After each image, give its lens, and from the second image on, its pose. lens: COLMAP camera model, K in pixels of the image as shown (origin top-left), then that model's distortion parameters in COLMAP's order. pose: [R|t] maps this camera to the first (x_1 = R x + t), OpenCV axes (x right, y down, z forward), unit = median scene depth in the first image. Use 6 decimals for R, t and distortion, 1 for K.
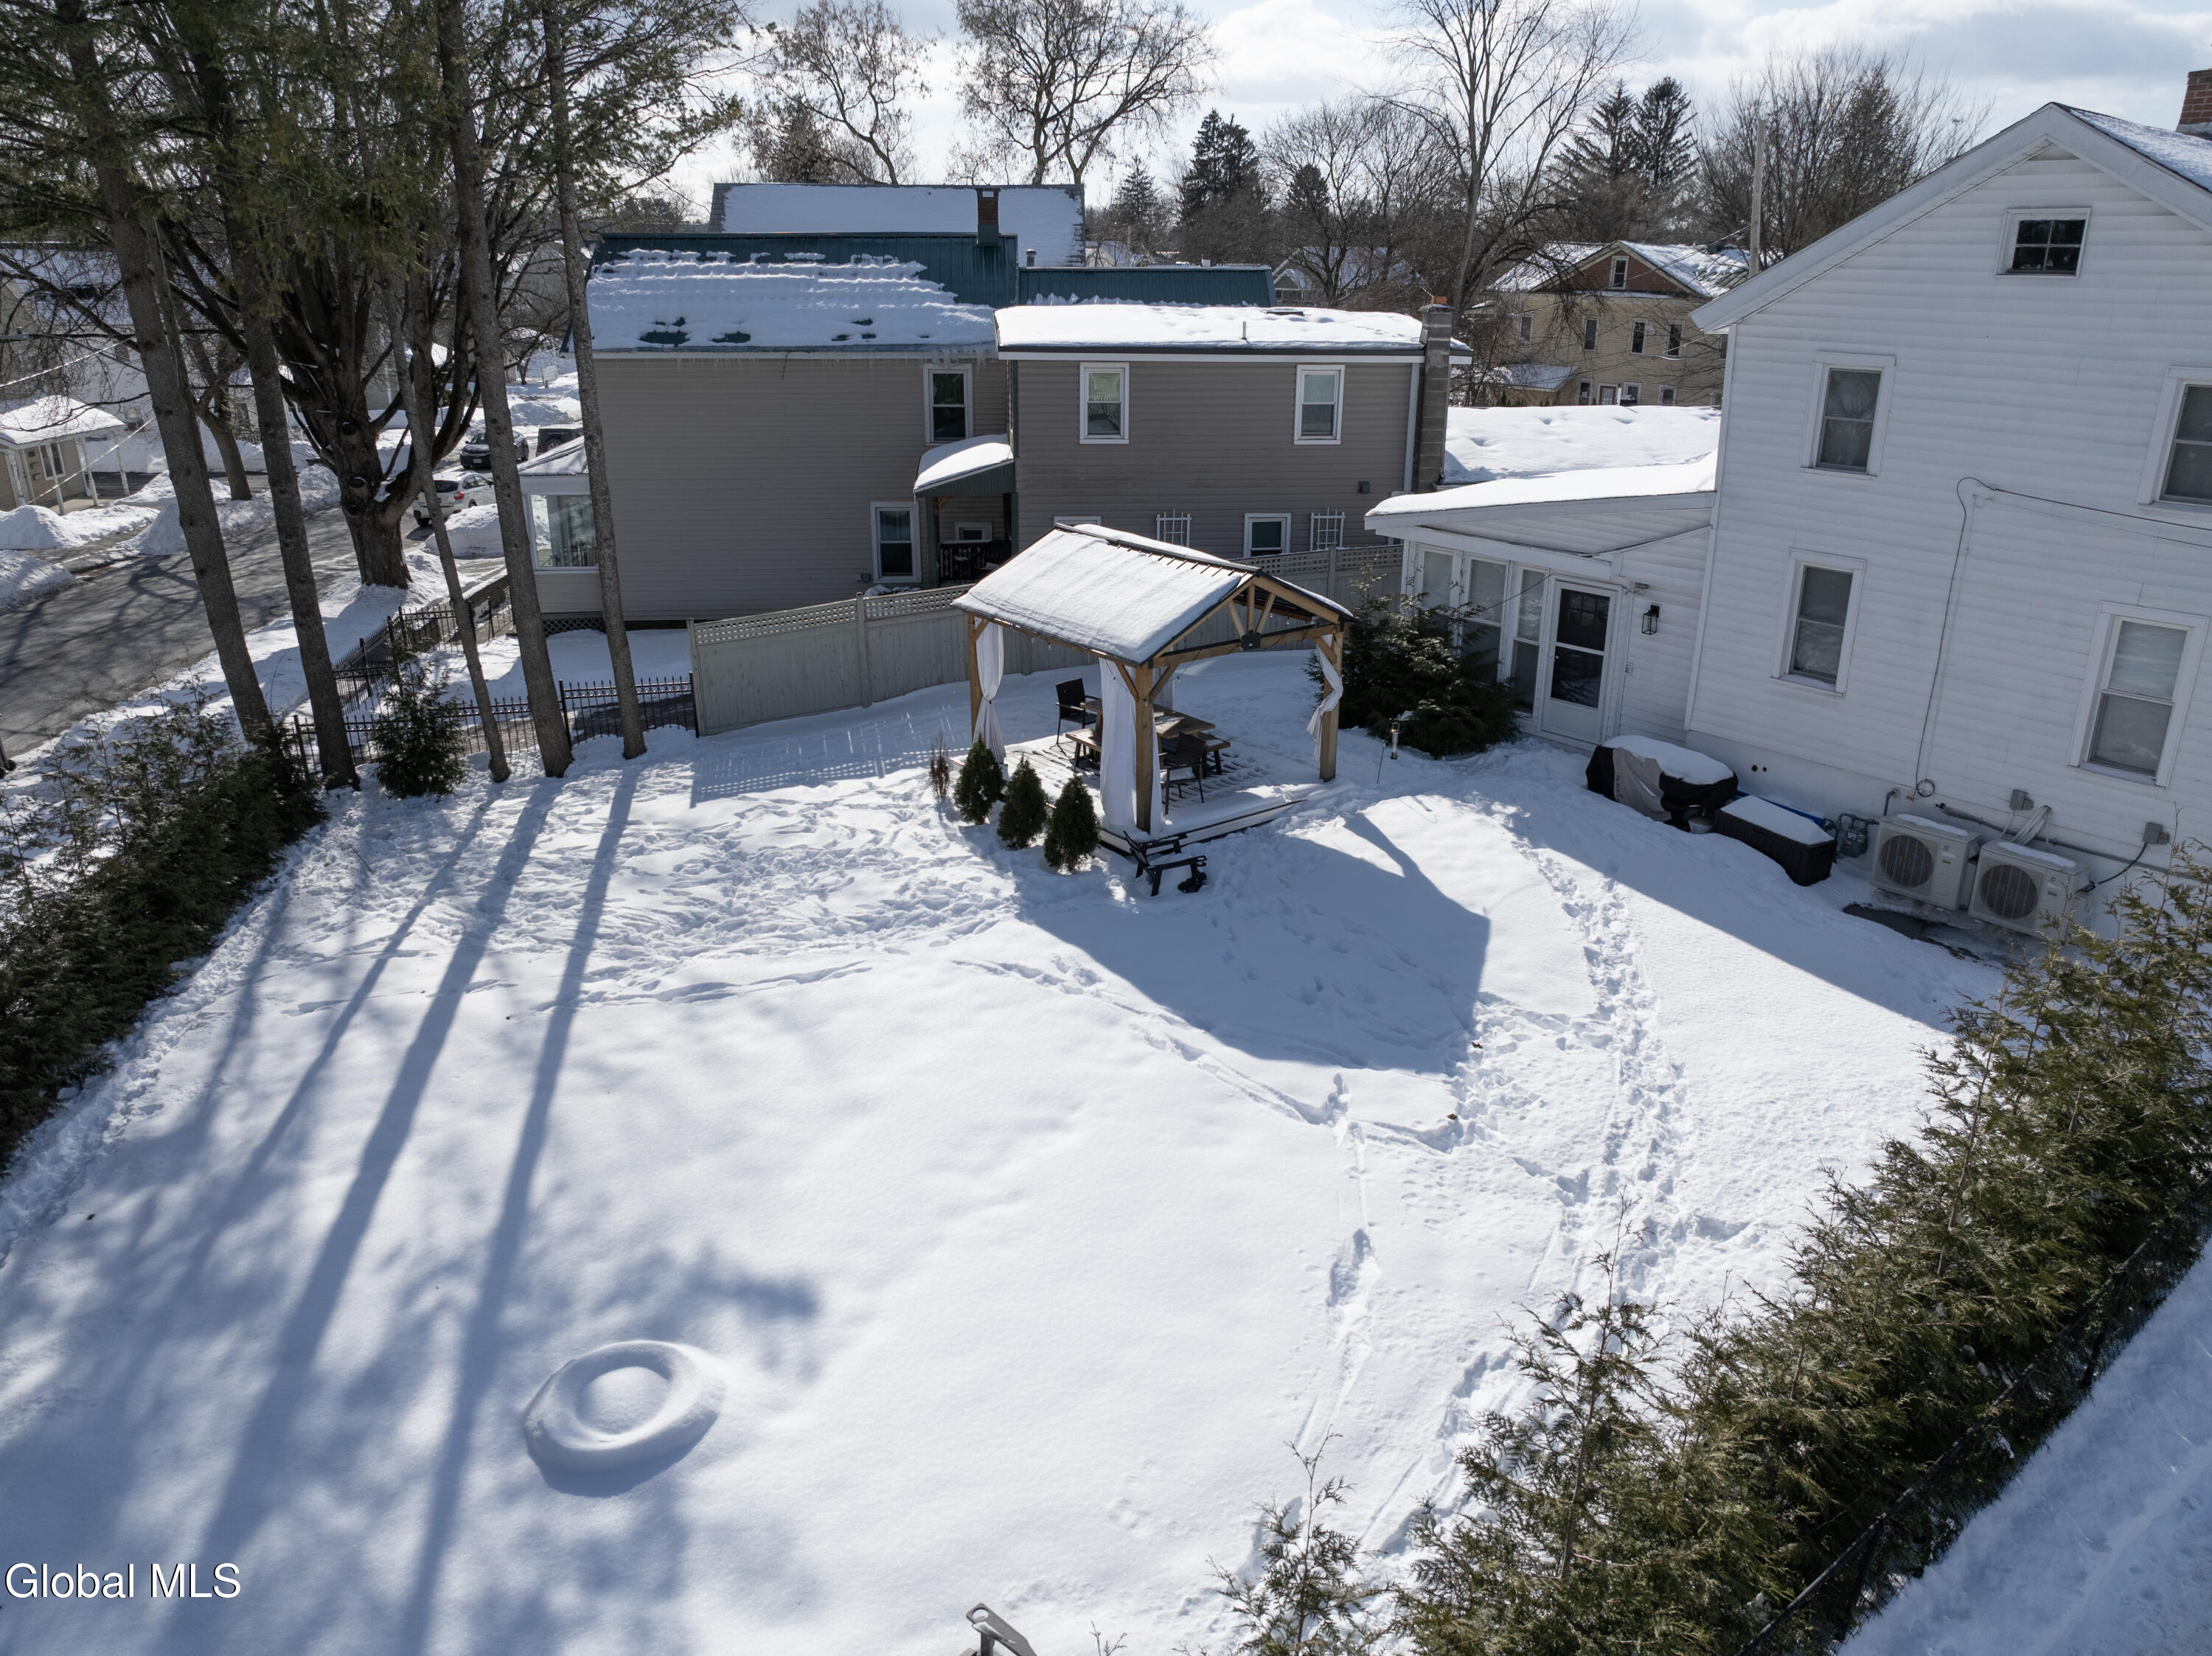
lens RADIAL K [[1575.3, 0, 1112.9], [0, 1575.3, 818.7], [0, 0, 1]] dist [-0.062467, 0.034115]
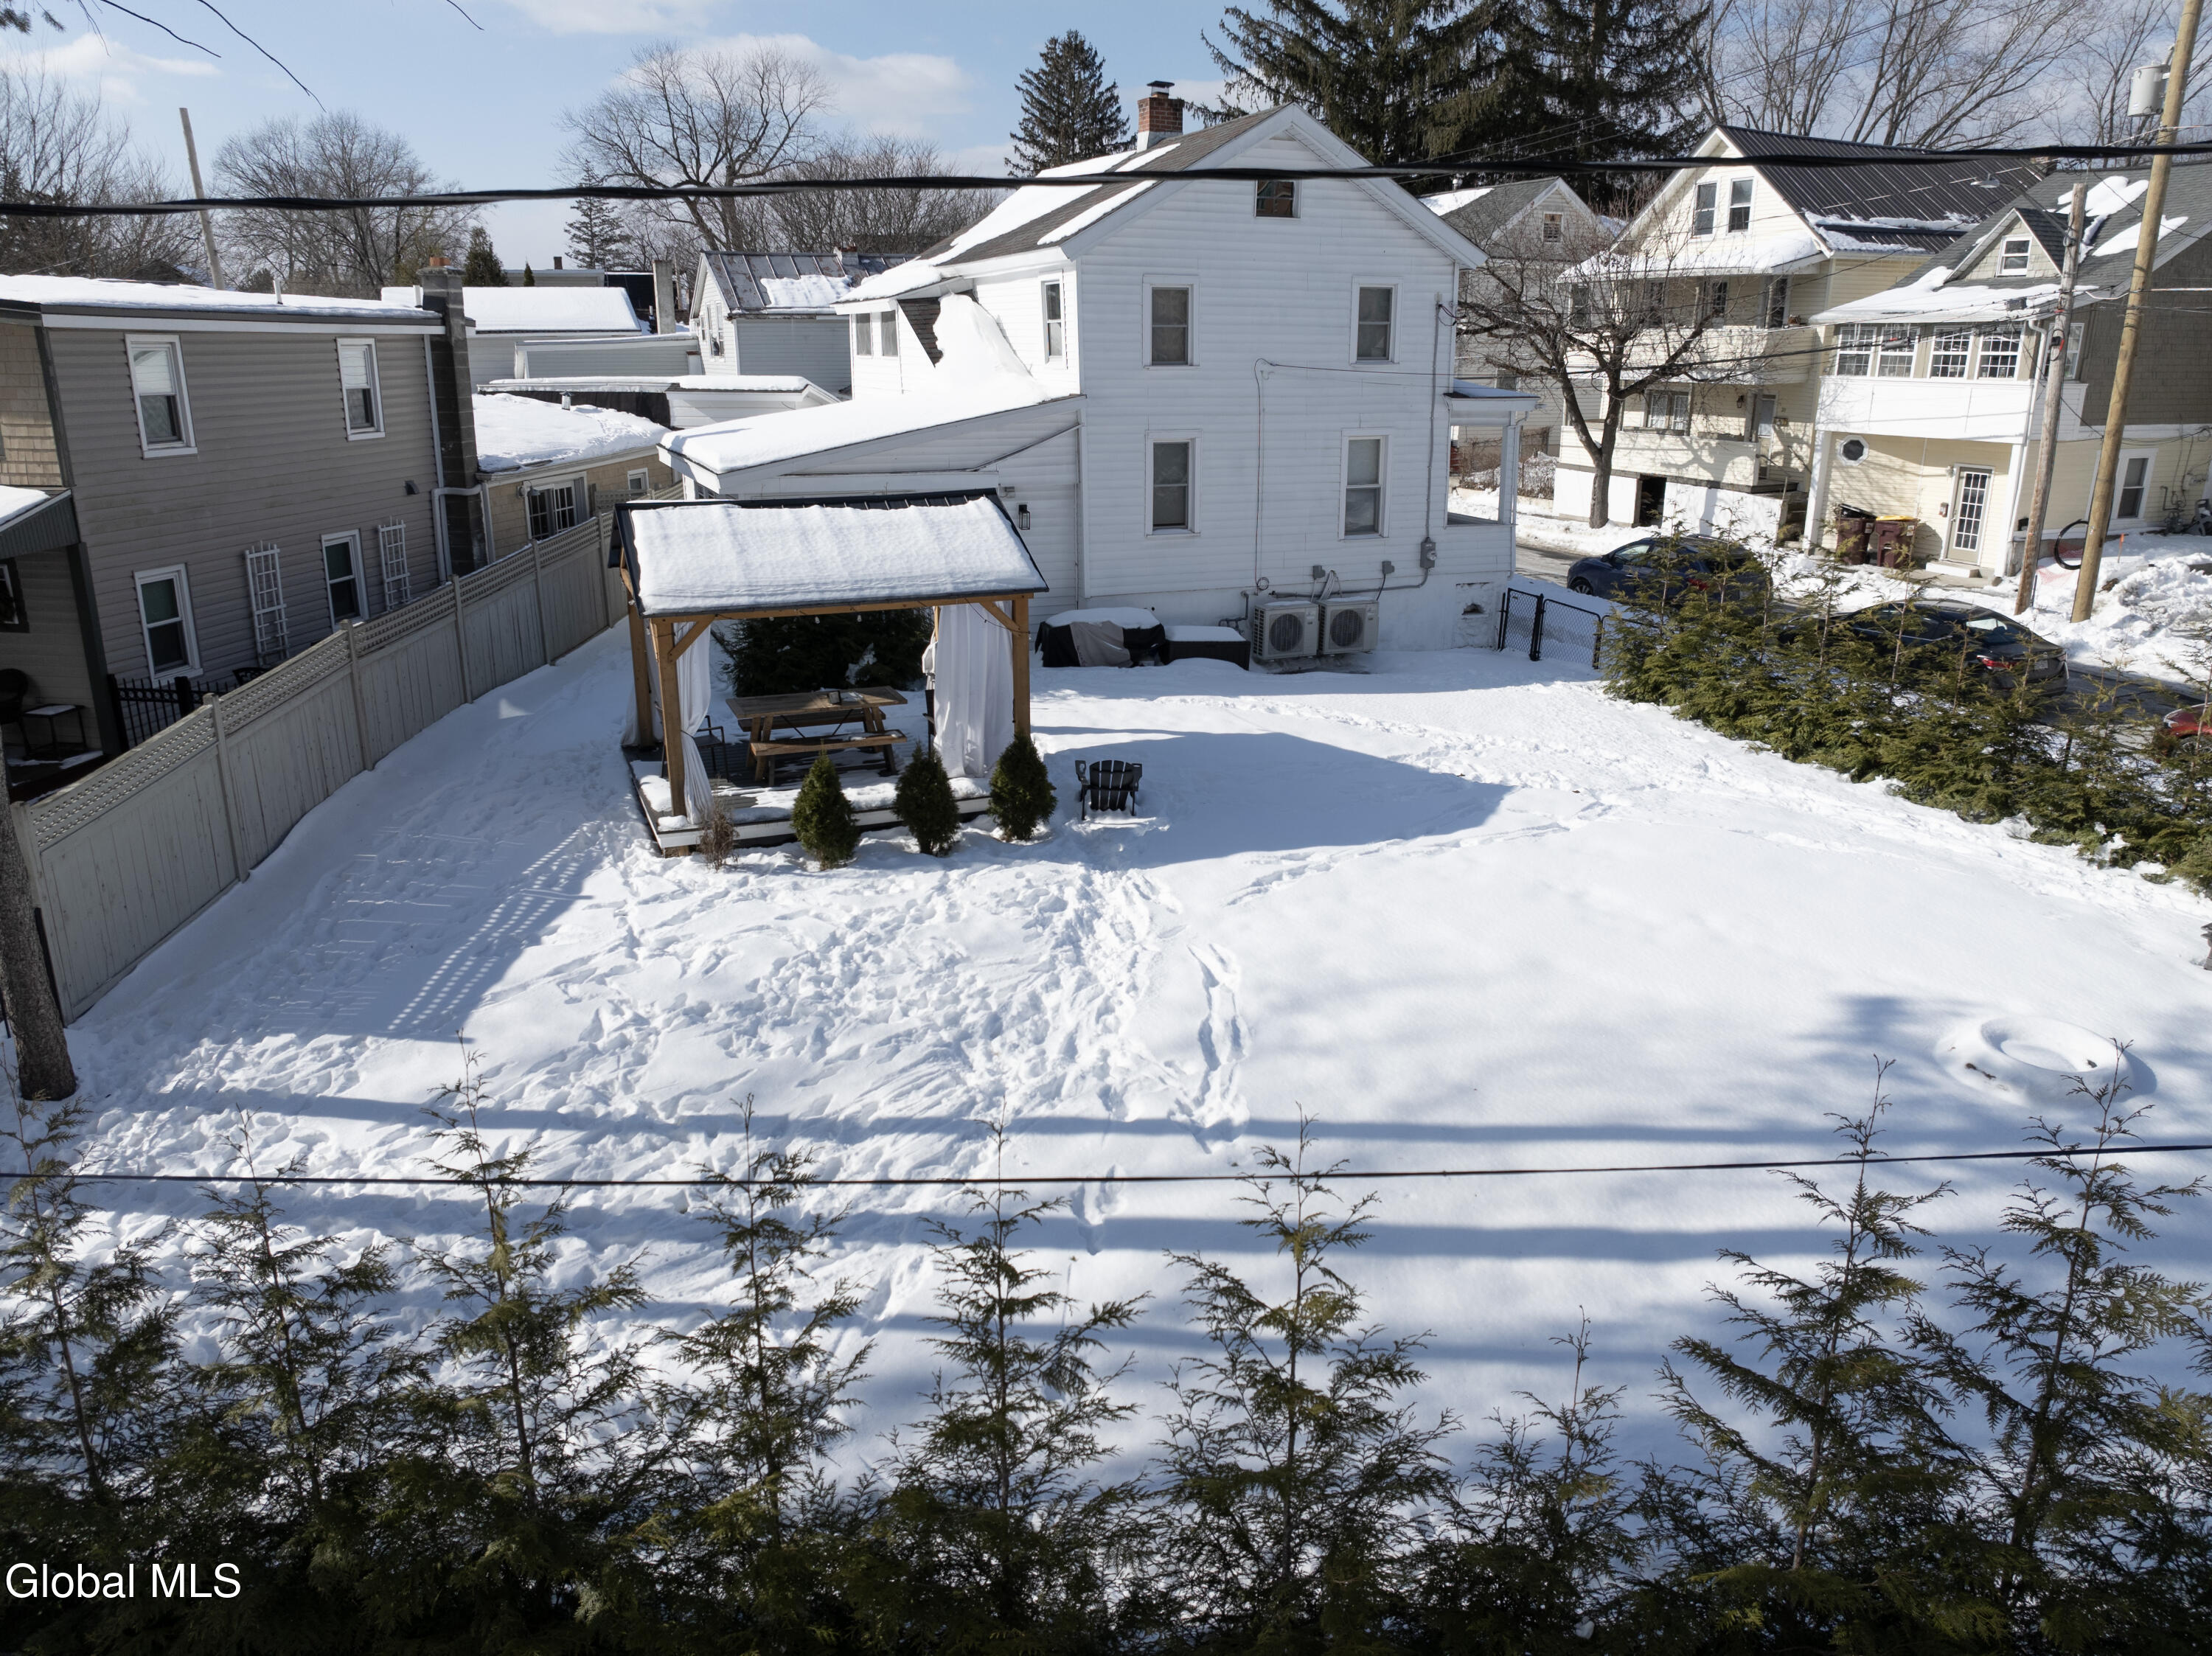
lens RADIAL K [[1575.3, 0, 1112.9], [0, 1575.3, 818.7], [0, 0, 1]] dist [-0.062467, 0.034115]
pose [[0.239719, -0.278838, 0.929938, -0.859455], [0.328391, 0.924694, 0.192614, -0.136260], [-0.913616, 0.259210, 0.313235, 0.705410]]
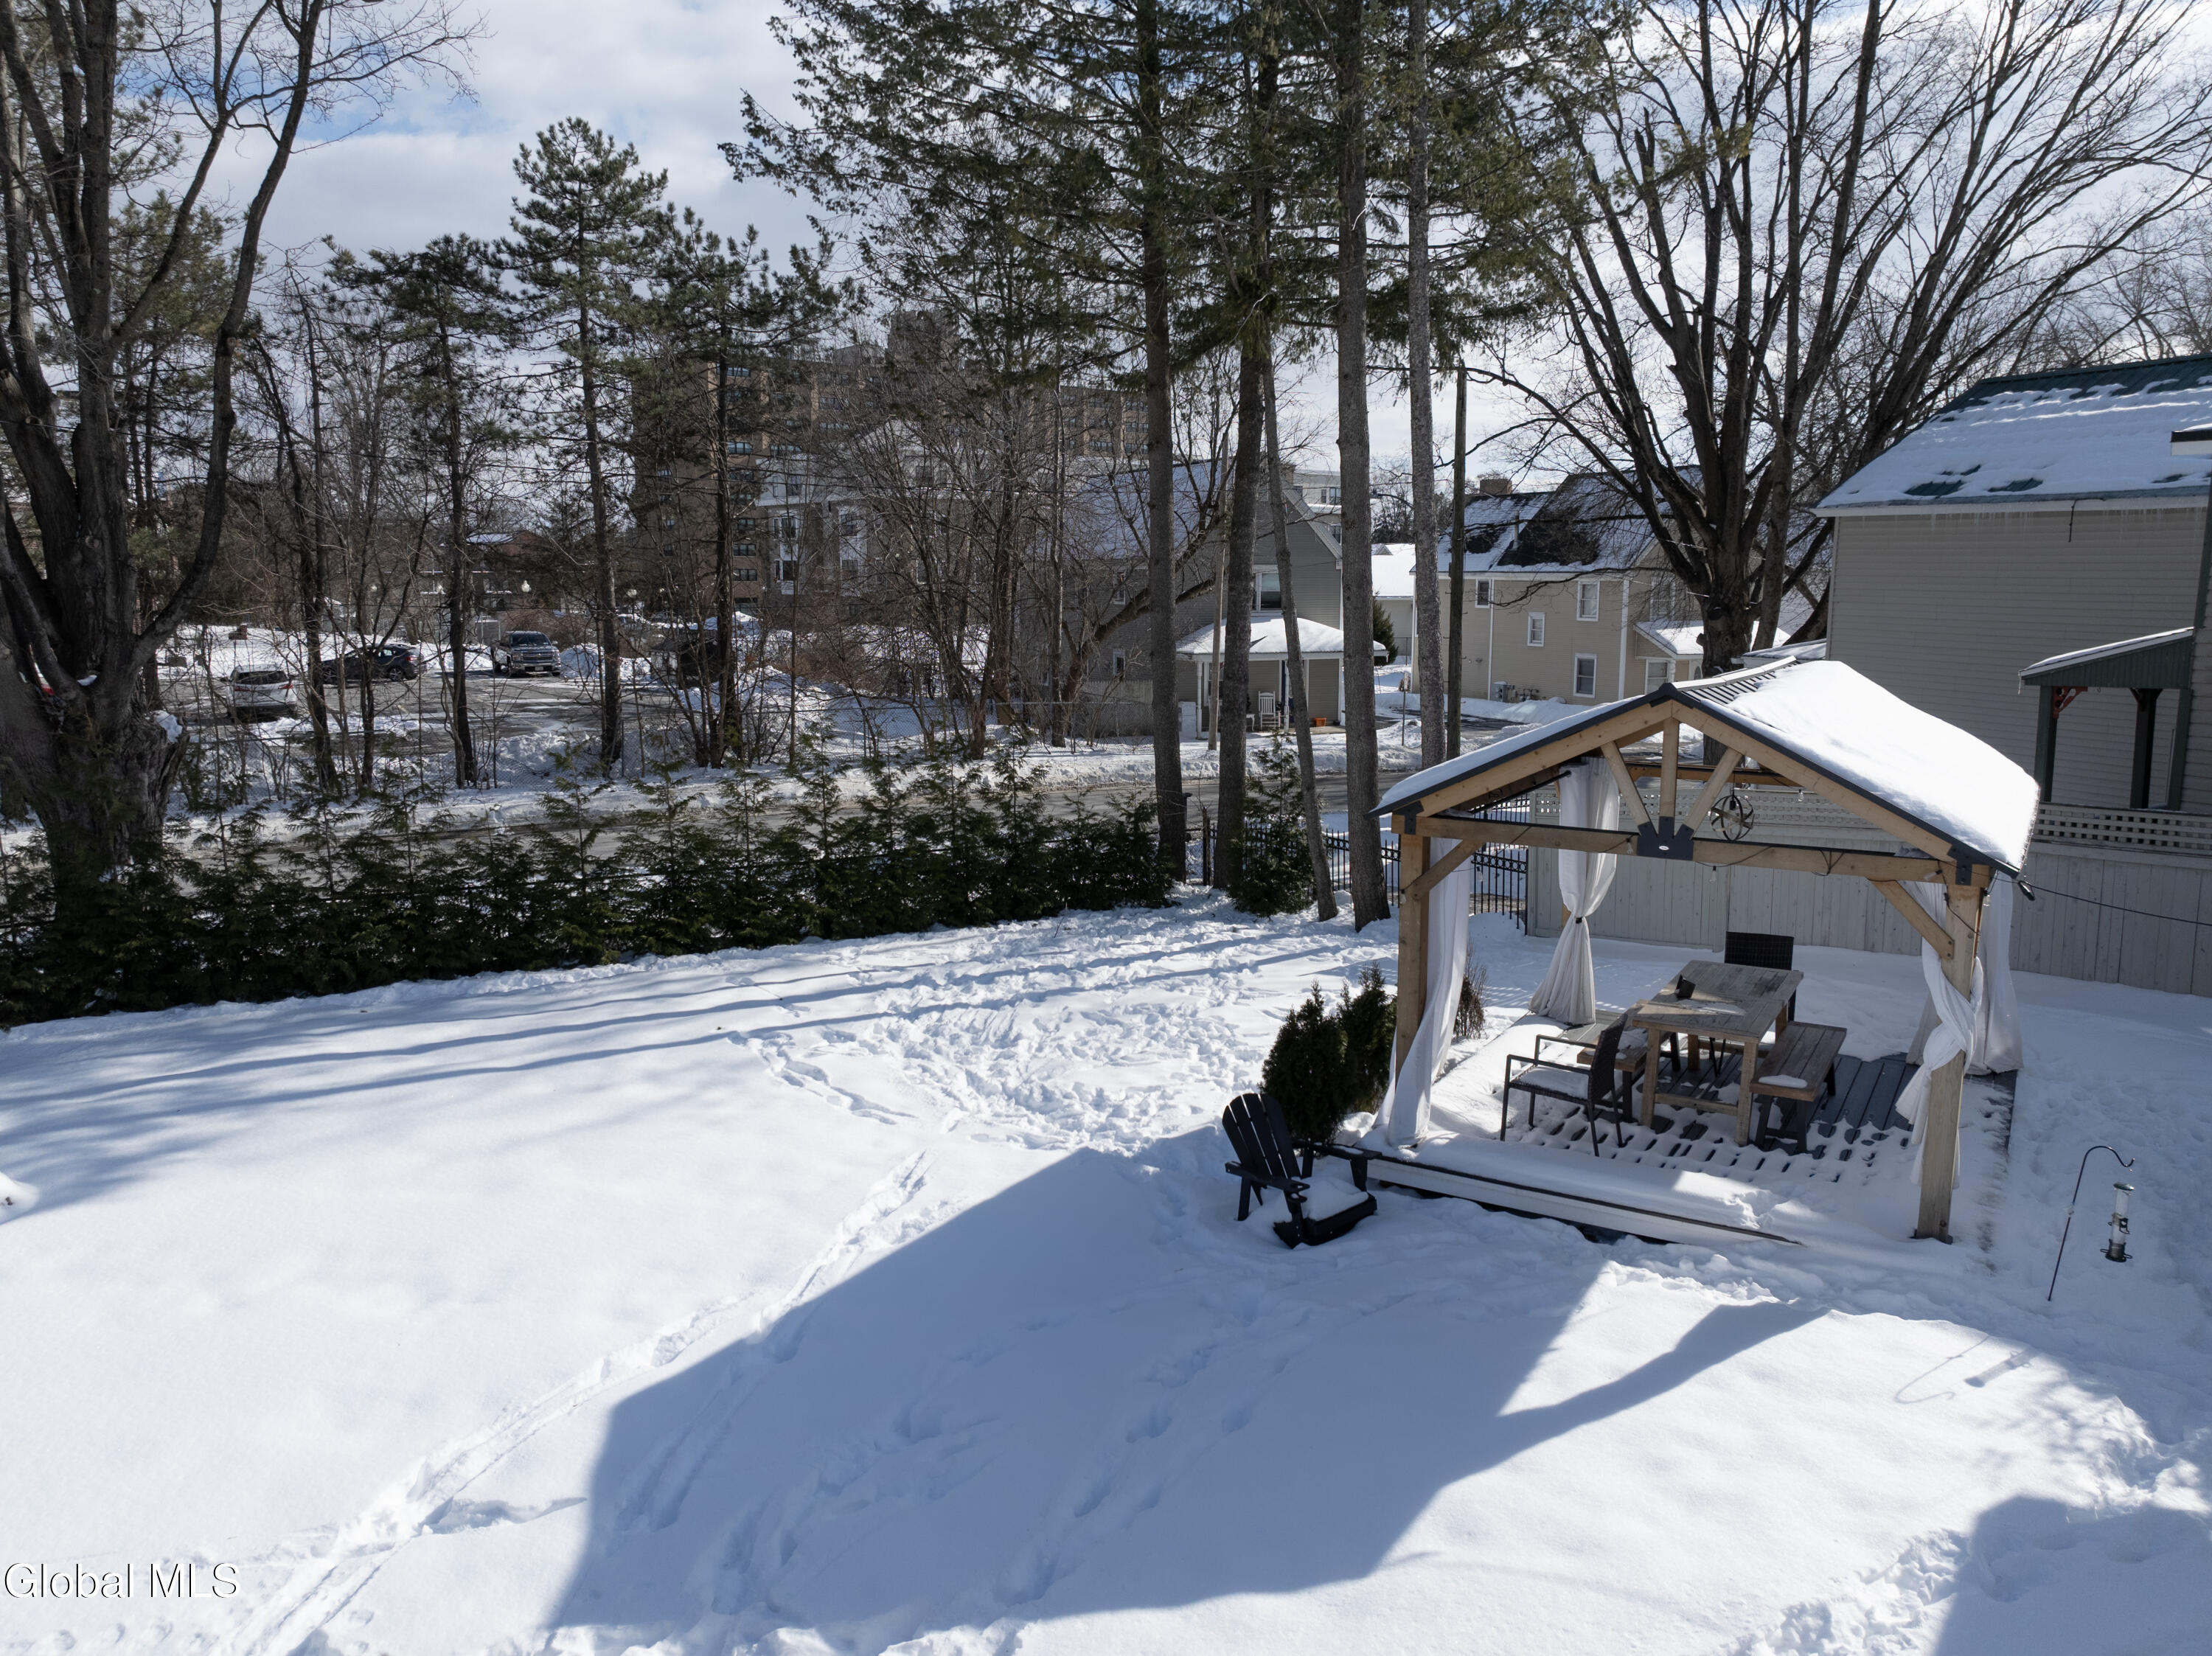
lens RADIAL K [[1575.3, 0, 1112.9], [0, 1575.3, 818.7], [0, 0, 1]] dist [-0.062467, 0.034115]
pose [[0.348106, 0.143447, -0.926415, 0.477659], [-0.329868, 0.943766, 0.022183, -0.077501], [0.877502, 0.297872, 0.375850, 0.711364]]
